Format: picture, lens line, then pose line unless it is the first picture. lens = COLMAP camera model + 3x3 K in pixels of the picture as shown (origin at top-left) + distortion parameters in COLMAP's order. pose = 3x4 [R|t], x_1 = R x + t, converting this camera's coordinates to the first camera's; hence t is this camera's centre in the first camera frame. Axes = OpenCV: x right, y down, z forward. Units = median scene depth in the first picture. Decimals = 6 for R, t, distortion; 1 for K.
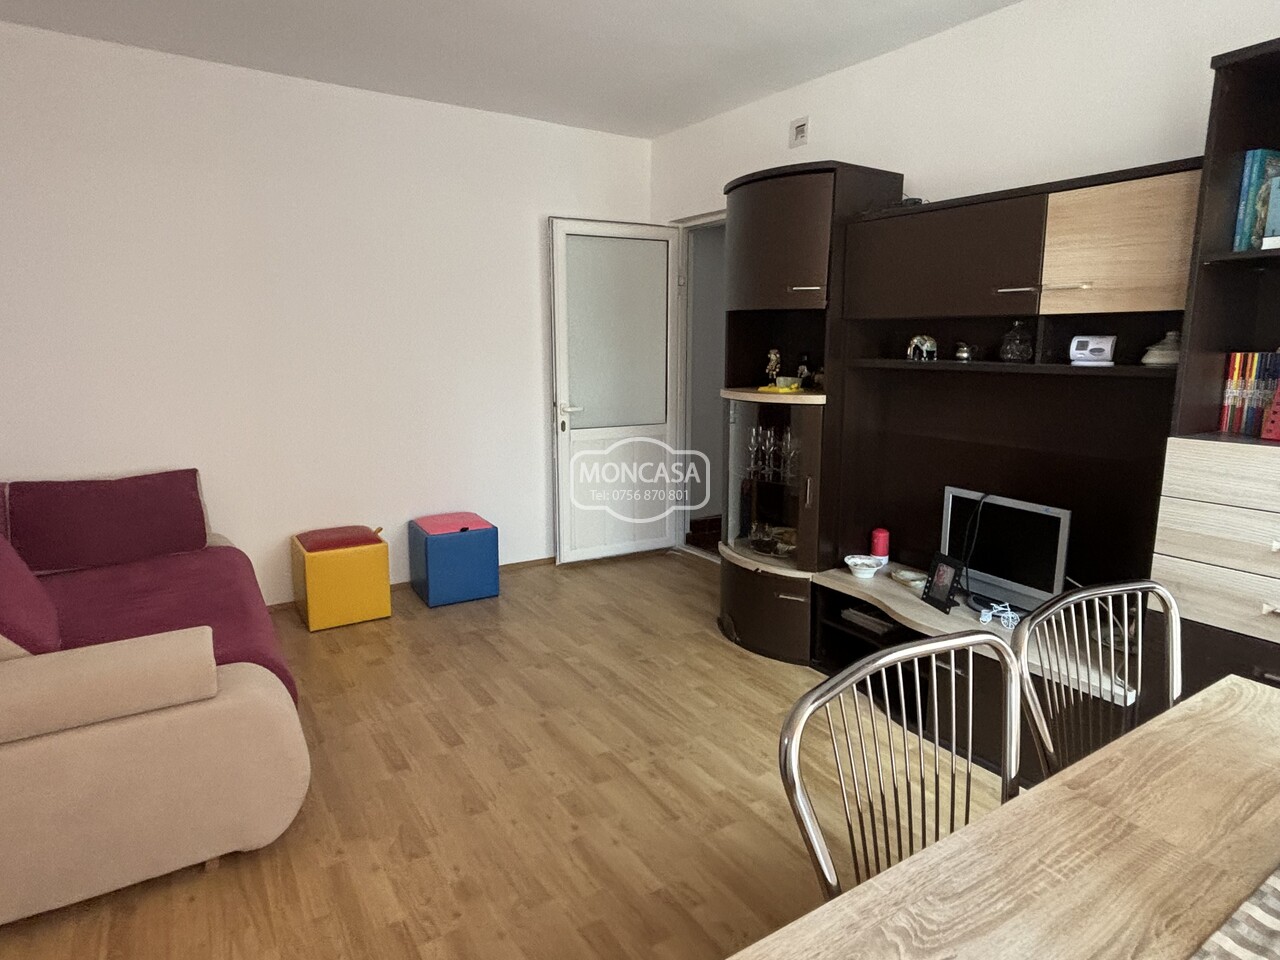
lens RADIAL K [[736.4, 0, 640.5], [0, 736.4, 468.1], [0, 0, 1]] dist [-0.000057, 0.000149]
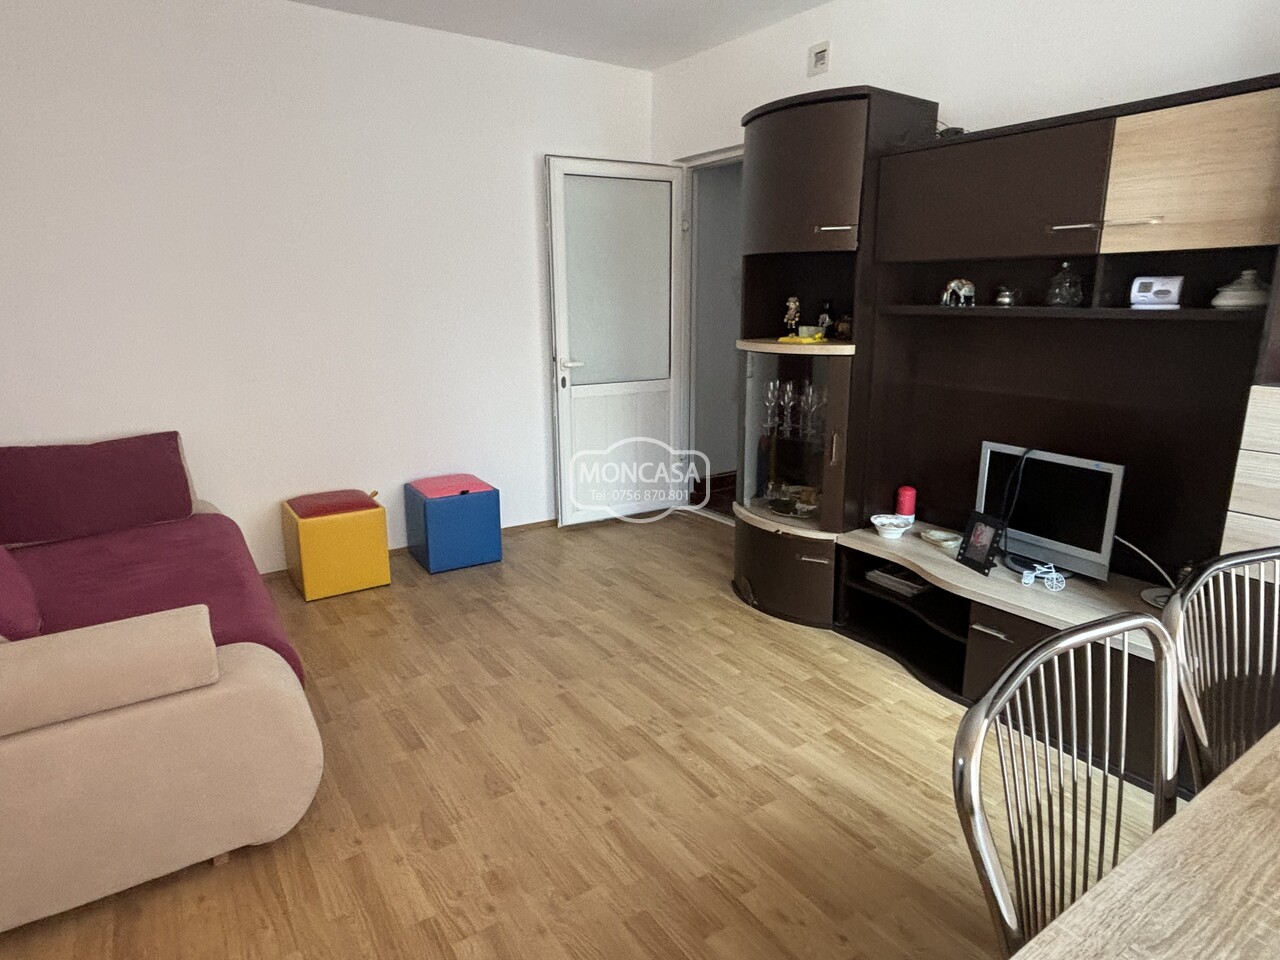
lens RADIAL K [[736.4, 0, 635.7], [0, 736.4, 472.8], [0, 0, 1]] dist [-0.000057, 0.000149]
pose [[0.999725, -0.011632, 0.020381, -0.054210], [0.010294, 0.997862, 0.064534, -0.000425], [-0.021088, -0.064306, 0.997707, 0.070840]]
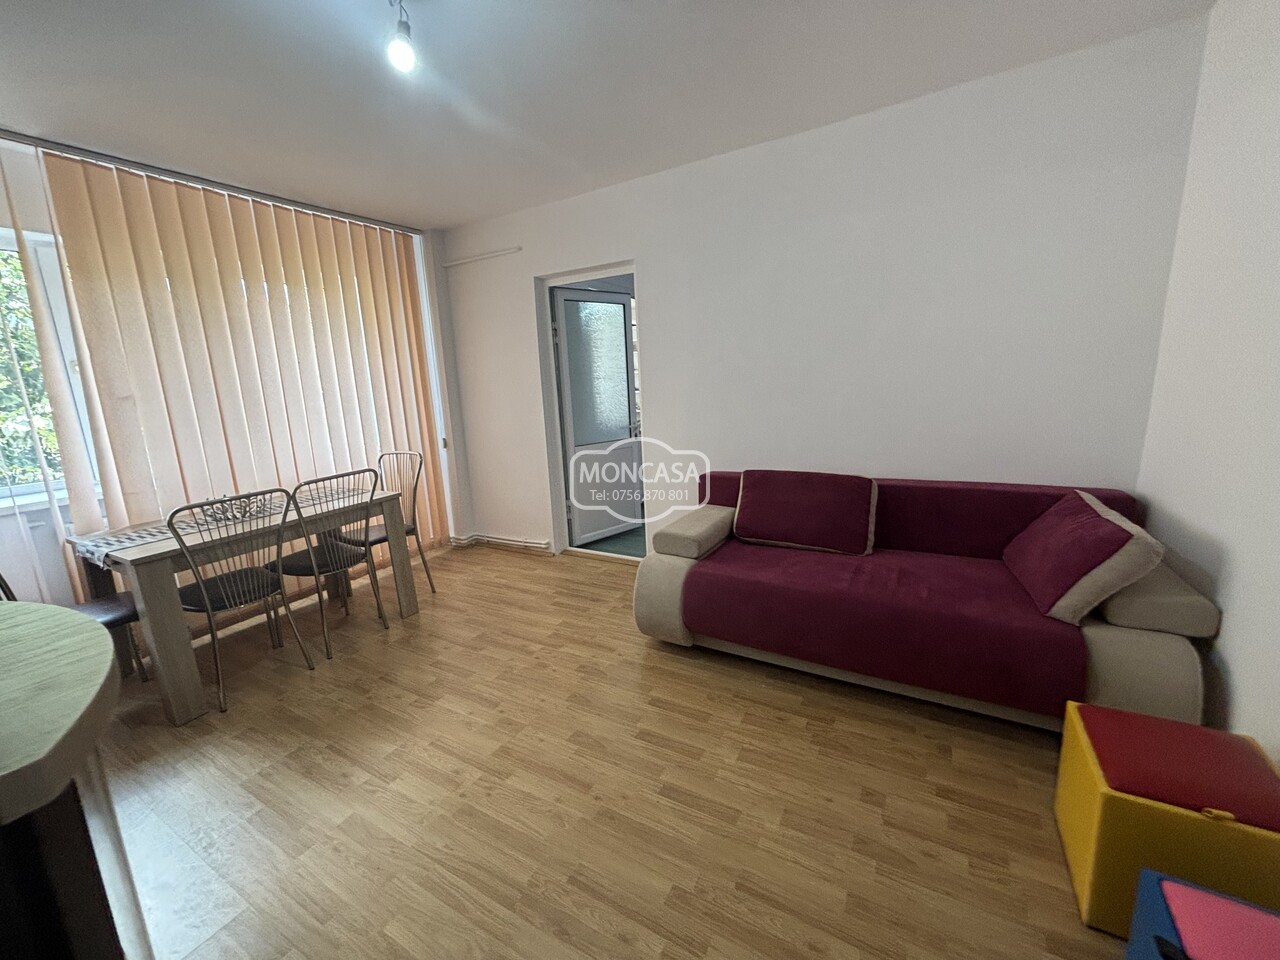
lens RADIAL K [[519.0, 0, 641.0], [0, 519.0, 473.3], [0, 0, 1]] dist [0.001167, -0.000132]
pose [[-0.885162, 0.124819, -0.448228, 0.060680], [-0.033728, 0.943598, 0.329372, -0.269980], [0.464058, 0.306666, -0.831027, 1.507749]]
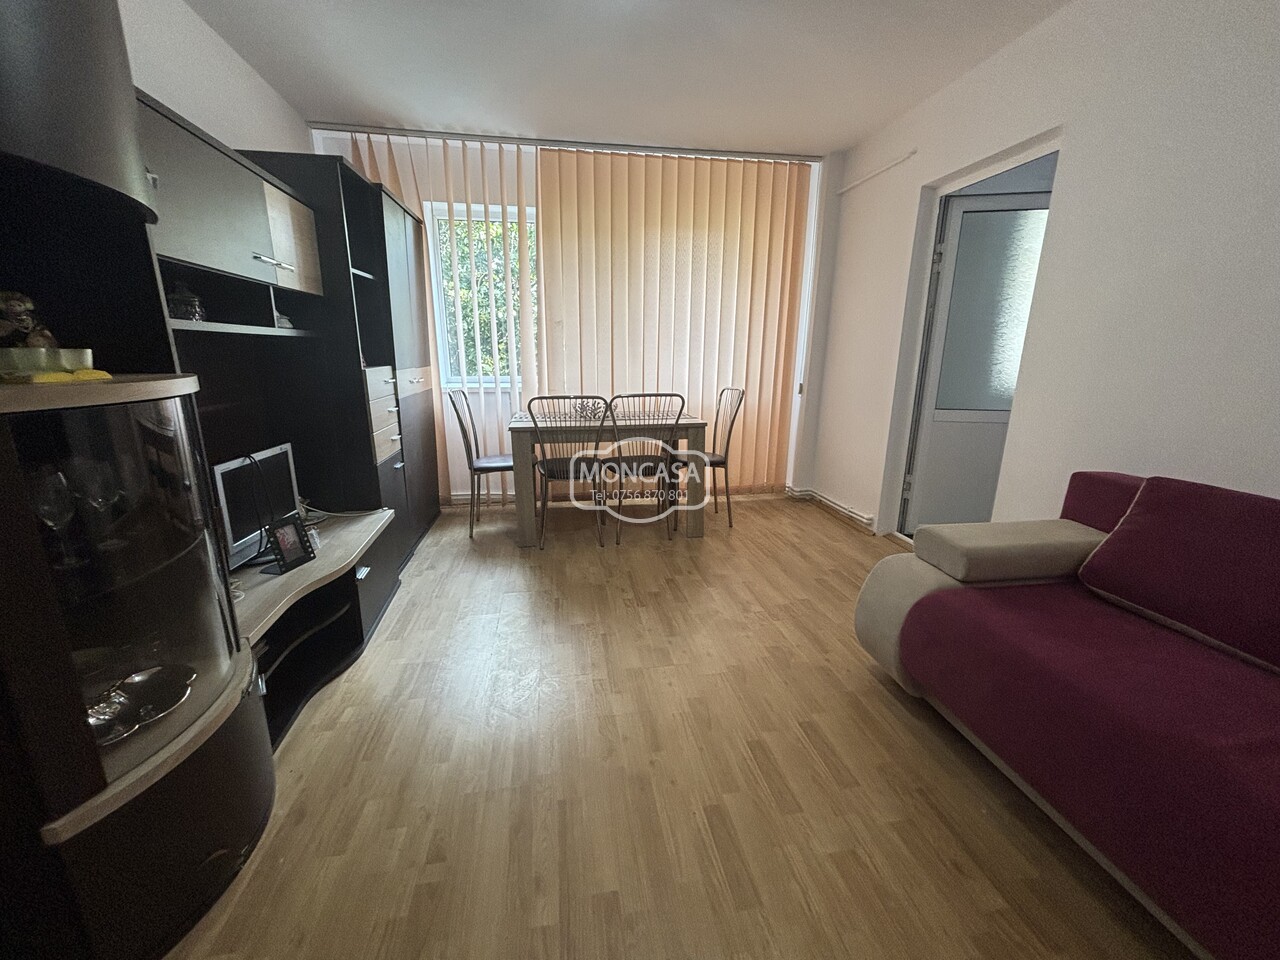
lens RADIAL K [[519.0, 0, 636.7], [0, 519.0, 476.7], [0, 0, 1]] dist [0.001167, -0.000132]
pose [[-0.917609, -0.101070, 0.384419, -0.321013], [0.060755, 0.920104, 0.386932, -0.190753], [-0.392813, 0.378408, -0.838156, 1.438992]]
